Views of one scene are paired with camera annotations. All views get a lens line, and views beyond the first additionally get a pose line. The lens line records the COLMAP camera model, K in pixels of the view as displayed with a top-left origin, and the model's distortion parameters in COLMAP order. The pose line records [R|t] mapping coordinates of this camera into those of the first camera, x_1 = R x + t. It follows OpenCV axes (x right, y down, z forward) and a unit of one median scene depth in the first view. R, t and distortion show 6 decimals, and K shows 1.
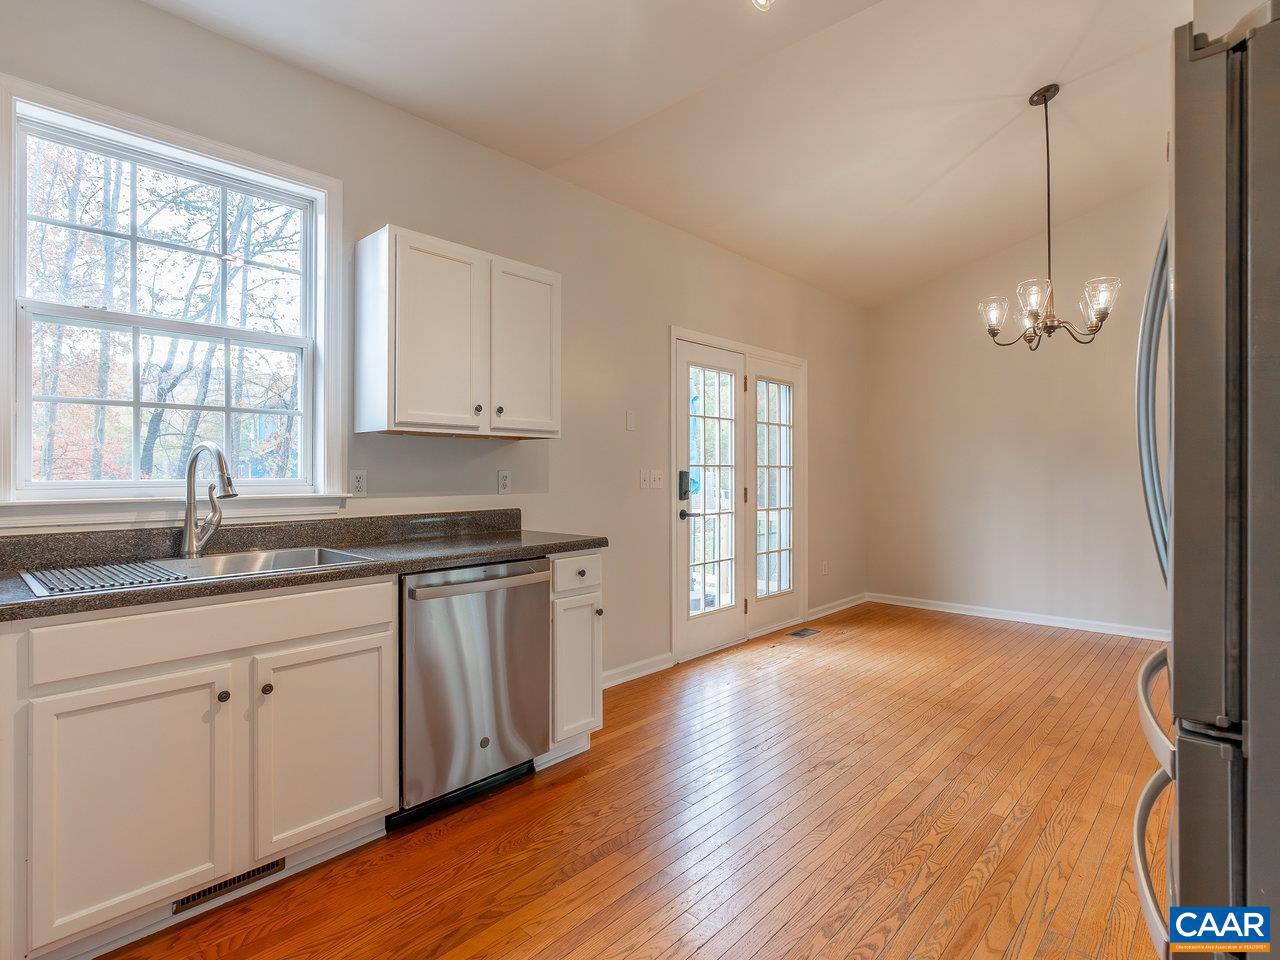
lens RADIAL K [[660.0, 0, 637.0], [0, 660.0, 470.6], [0, 0, 1]] dist [-0.003557, -0.000249]
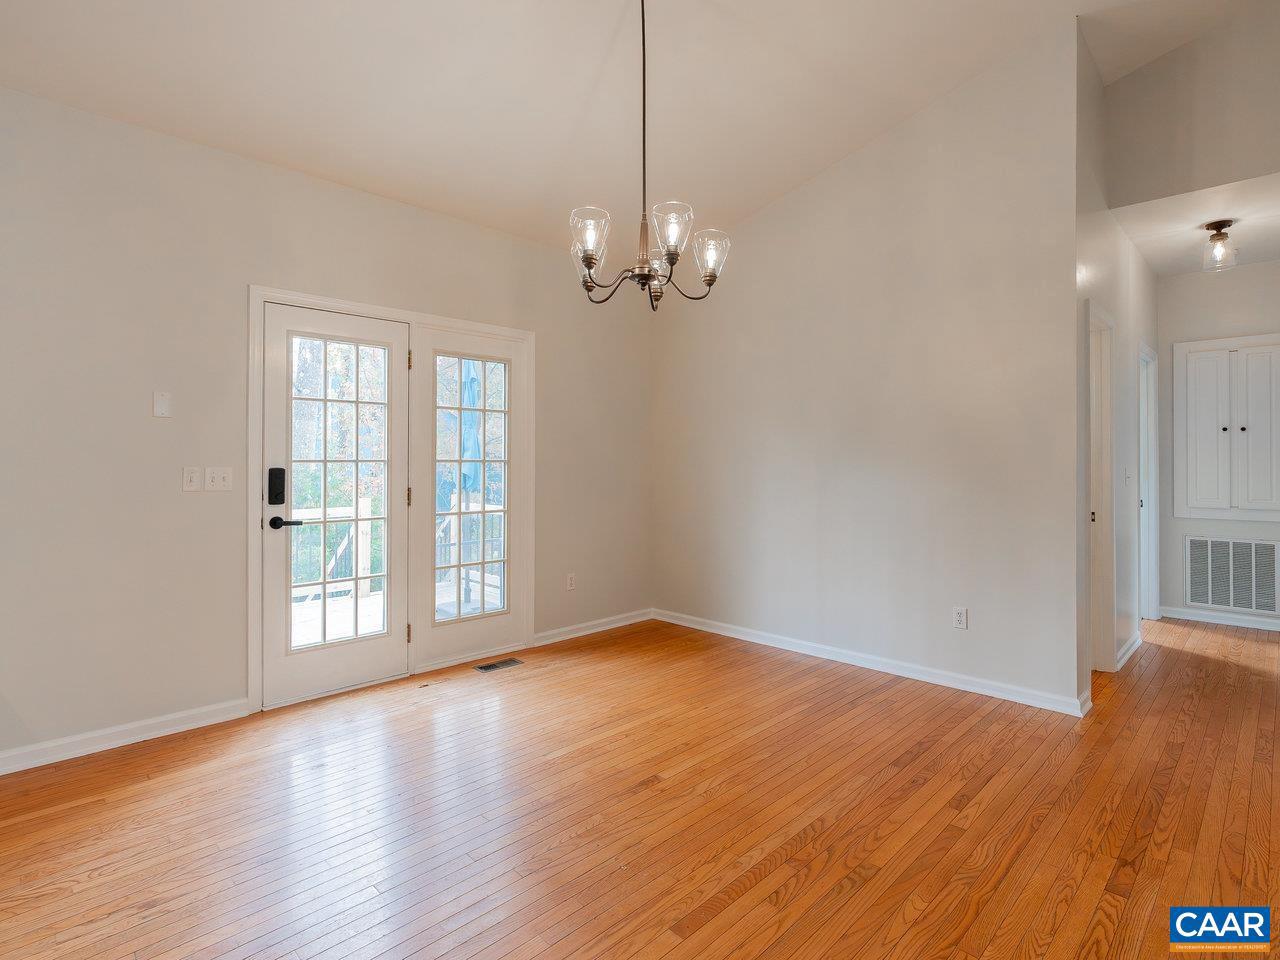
lens RADIAL K [[664.4, 0, 641.8], [0, 664.4, 456.3], [0, 0, 1]] dist [-0.001532, 0.000785]
pose [[0.999367, -0.000684, -0.035581, 0.539321], [0.000554, 0.999993, -0.003663, -0.010320], [0.035583, 0.003641, 0.999360, 0.215679]]
